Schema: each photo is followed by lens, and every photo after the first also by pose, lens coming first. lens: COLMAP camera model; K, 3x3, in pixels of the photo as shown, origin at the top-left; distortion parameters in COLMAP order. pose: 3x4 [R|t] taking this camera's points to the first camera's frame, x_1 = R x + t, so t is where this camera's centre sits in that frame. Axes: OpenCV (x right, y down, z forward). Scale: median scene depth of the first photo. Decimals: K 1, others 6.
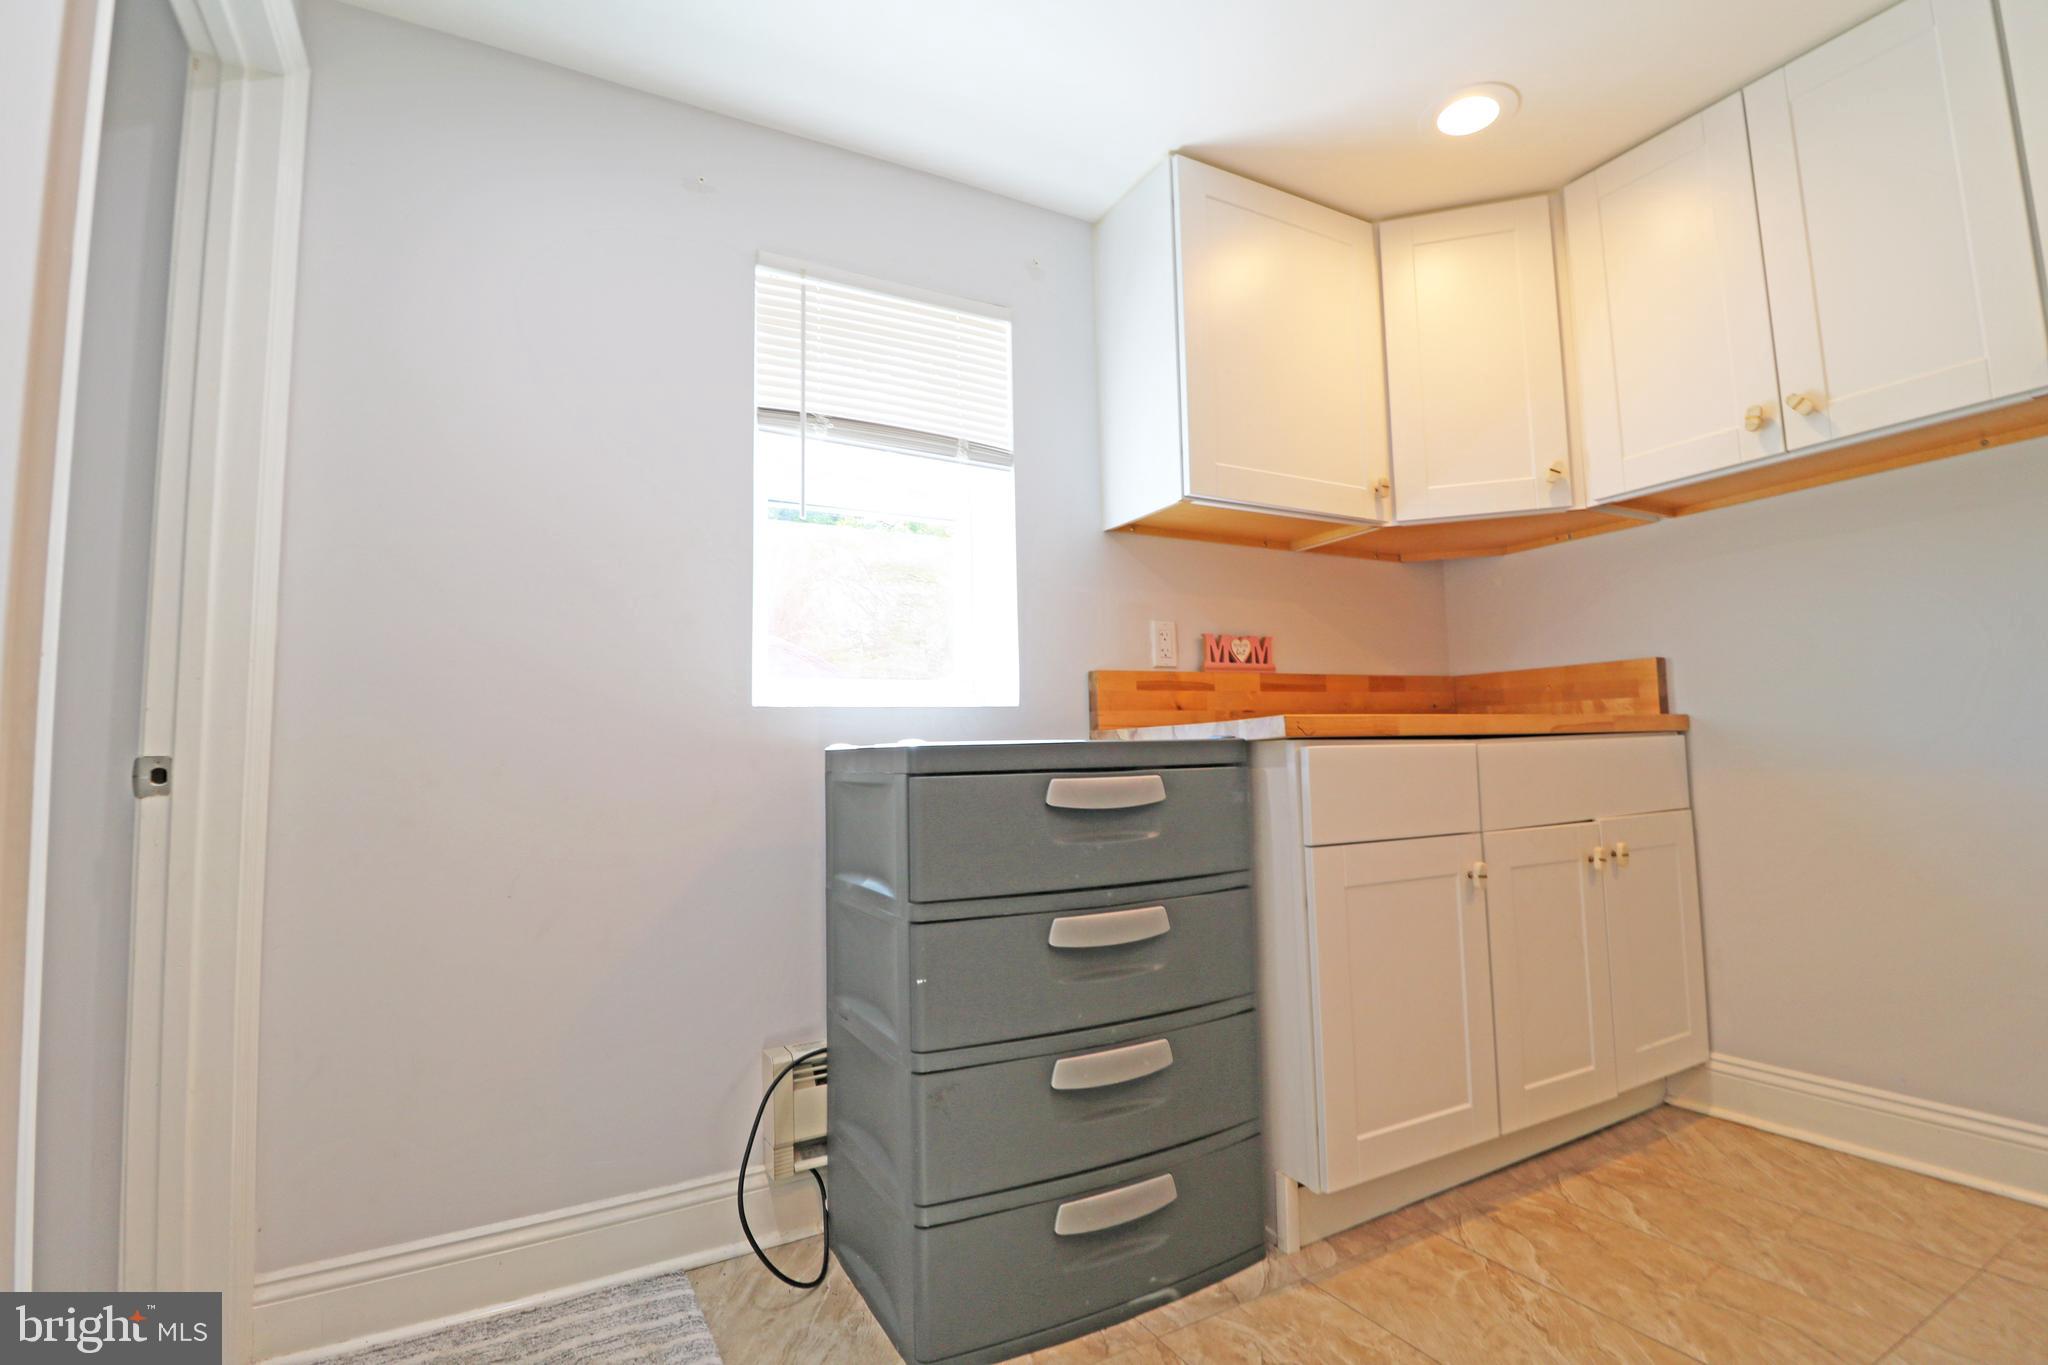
lens RADIAL K [[949.0, 0, 1034.1], [0, 949.0, 669.6], [0, 0, 1]] dist [-0.001595, -0.012583]
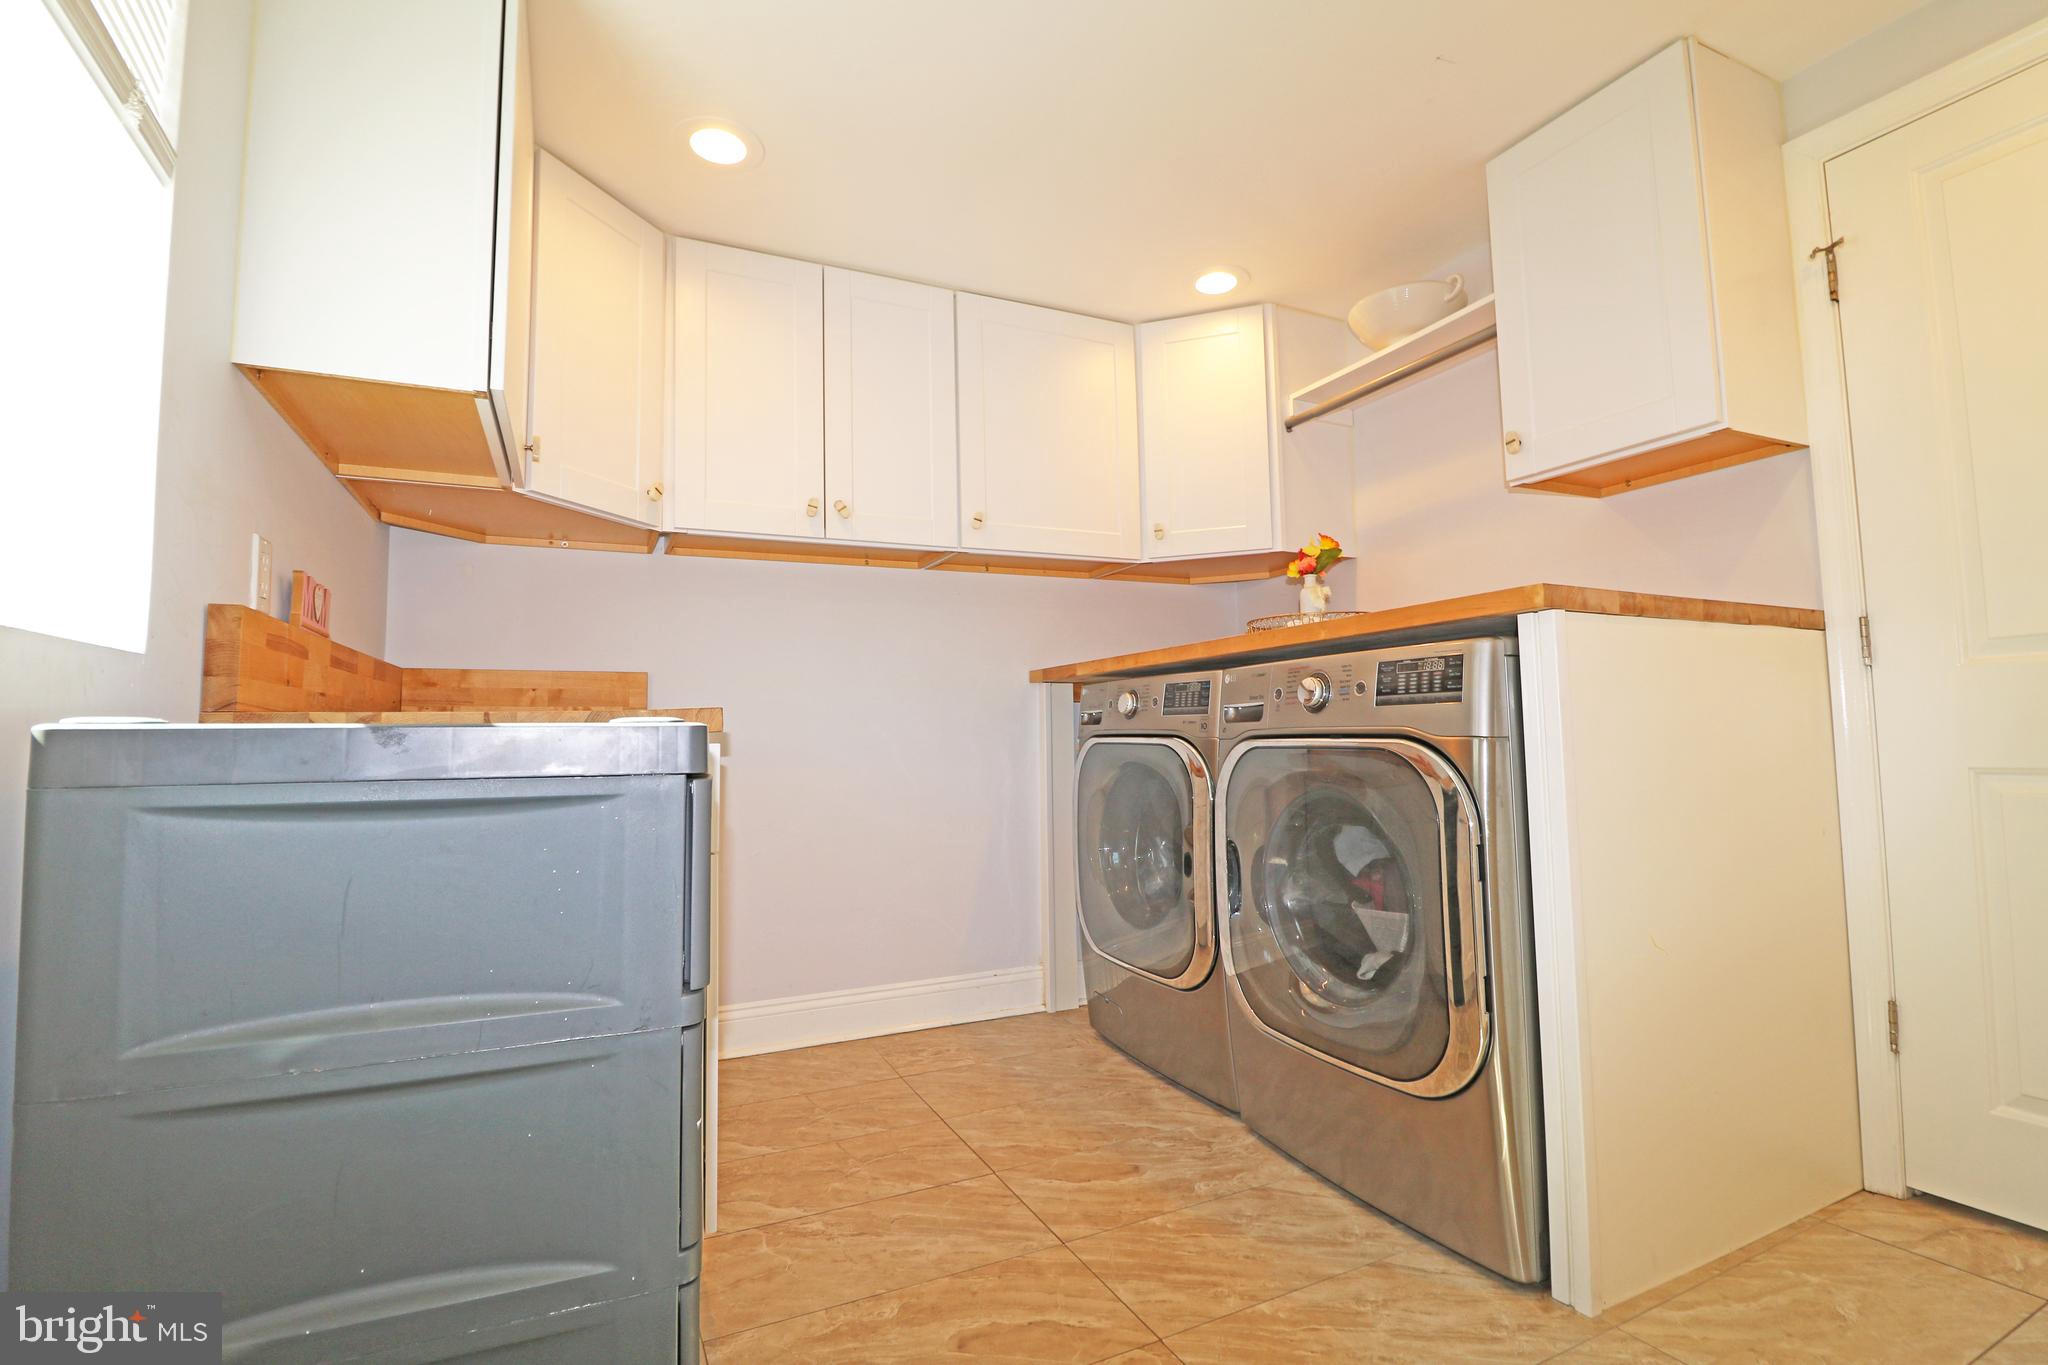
lens RADIAL K [[949.0, 0, 1034.1], [0, 949.0, 669.6], [0, 0, 1]] dist [-0.001595, -0.012583]
pose [[0.053759, 0.096119, 0.993917, -0.593834], [-0.077273, 0.992772, -0.091828, 0.069396], [-0.995560, -0.071867, 0.060797, 0.634612]]
